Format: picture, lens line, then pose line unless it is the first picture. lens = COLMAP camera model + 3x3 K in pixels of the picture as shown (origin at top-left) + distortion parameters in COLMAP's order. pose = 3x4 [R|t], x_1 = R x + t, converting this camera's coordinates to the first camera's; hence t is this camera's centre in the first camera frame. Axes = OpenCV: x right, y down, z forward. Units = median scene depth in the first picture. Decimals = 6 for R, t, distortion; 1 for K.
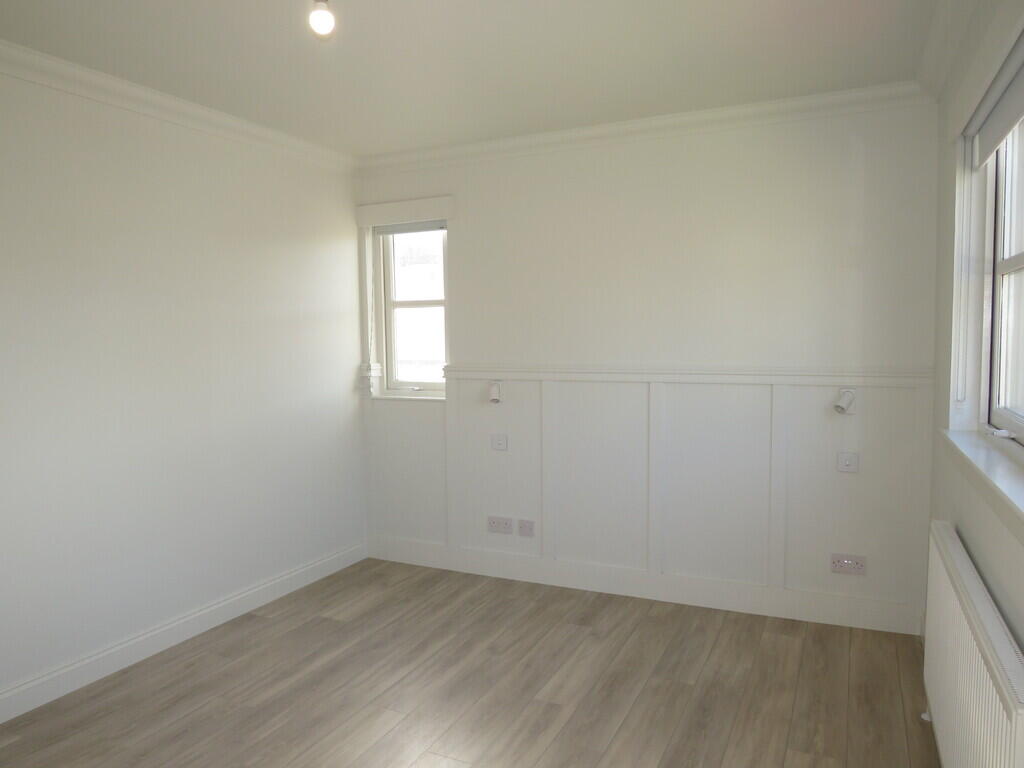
lens RADIAL K [[727.1, 0, 512.0], [0, 727.1, 384.0], [0, 0, 1]] dist [-0.006956, 0.002110]
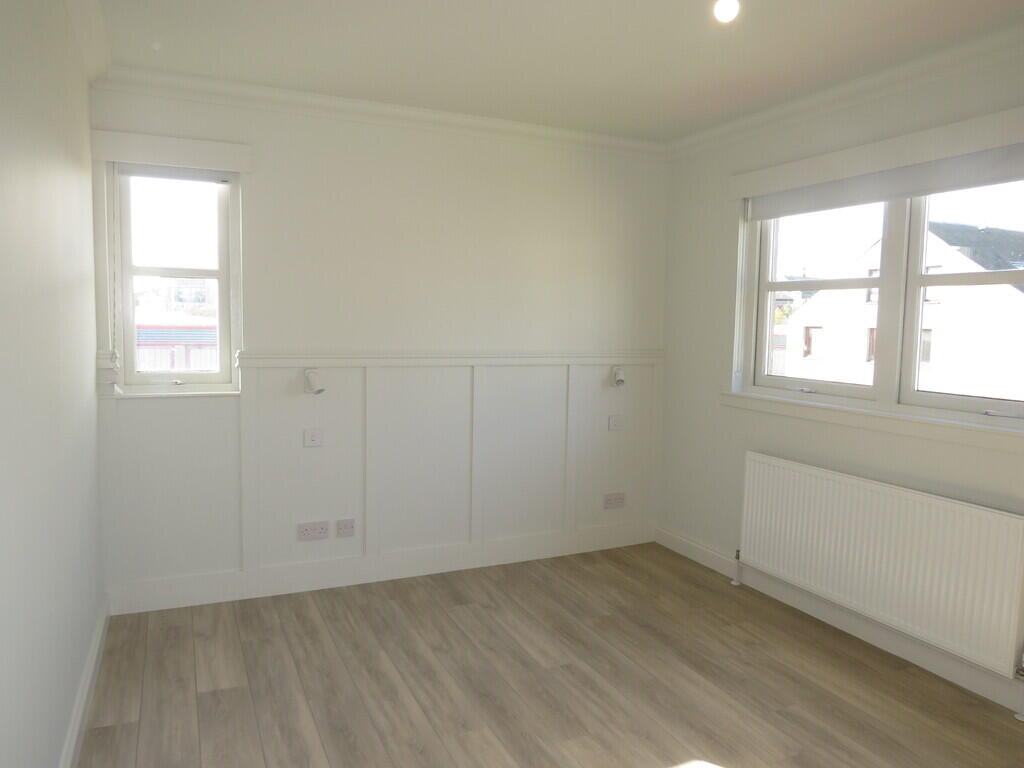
lens RADIAL K [[721.4, 0, 512.0], [0, 721.4, 384.0], [0, 0, 1]] dist [-0.037883, 0.025617]
pose [[0.639597, -0.043429, 0.767482, -0.588573], [0.025383, 0.999052, 0.035379, -0.011653], [-0.768291, -0.003148, 0.640093, 0.283343]]
